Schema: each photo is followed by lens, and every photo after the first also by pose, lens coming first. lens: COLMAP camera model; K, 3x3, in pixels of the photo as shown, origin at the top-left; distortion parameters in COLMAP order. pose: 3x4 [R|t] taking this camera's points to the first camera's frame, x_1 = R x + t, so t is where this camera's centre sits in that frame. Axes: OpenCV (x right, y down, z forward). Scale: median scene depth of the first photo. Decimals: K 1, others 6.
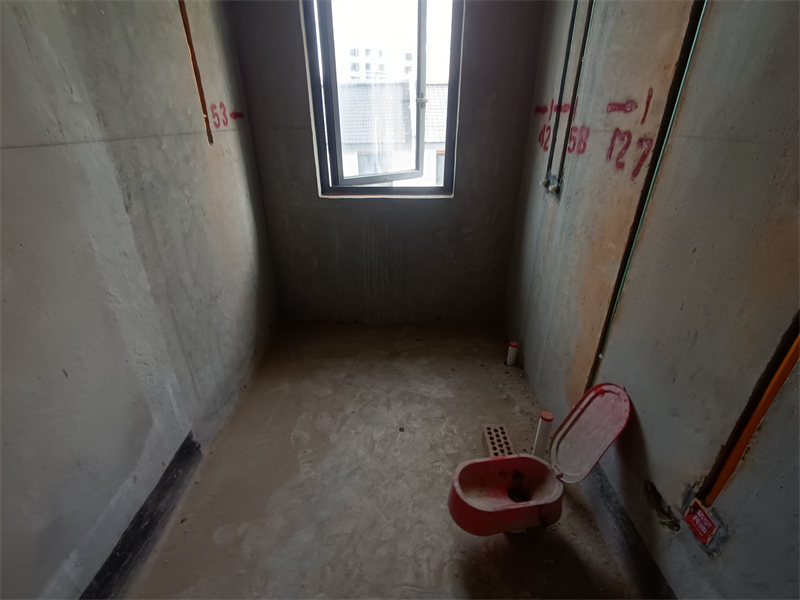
lens RADIAL K [[368.5, 0, 396.8], [0, 368.5, 305.8], [0, 0, 1]] dist [-0.003516, 0.000915]
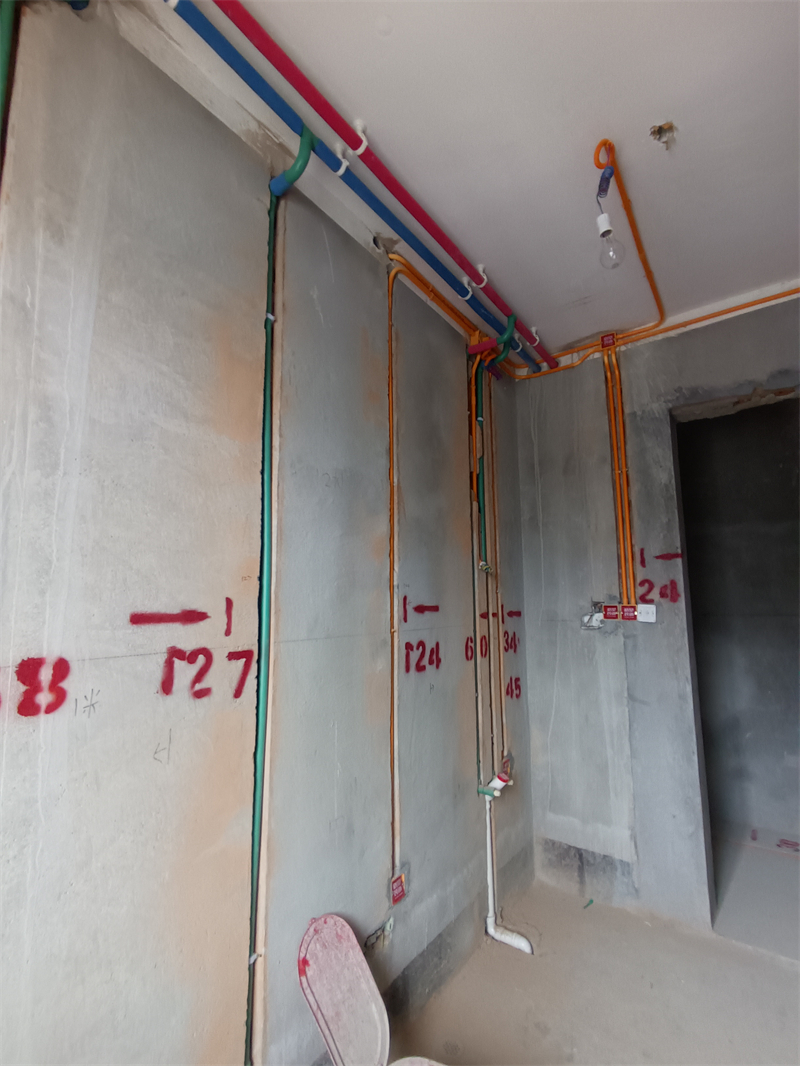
lens RADIAL K [[491.1, 0, 403.1], [0, 491.1, 538.3], [0, 0, 1]] dist [-0.003516, 0.000915]
pose [[-0.814776, 0.092350, 0.572374, -0.222327], [0.280663, 0.926673, 0.250009, -0.687956], [-0.507315, 0.364346, -0.780950, 1.262086]]
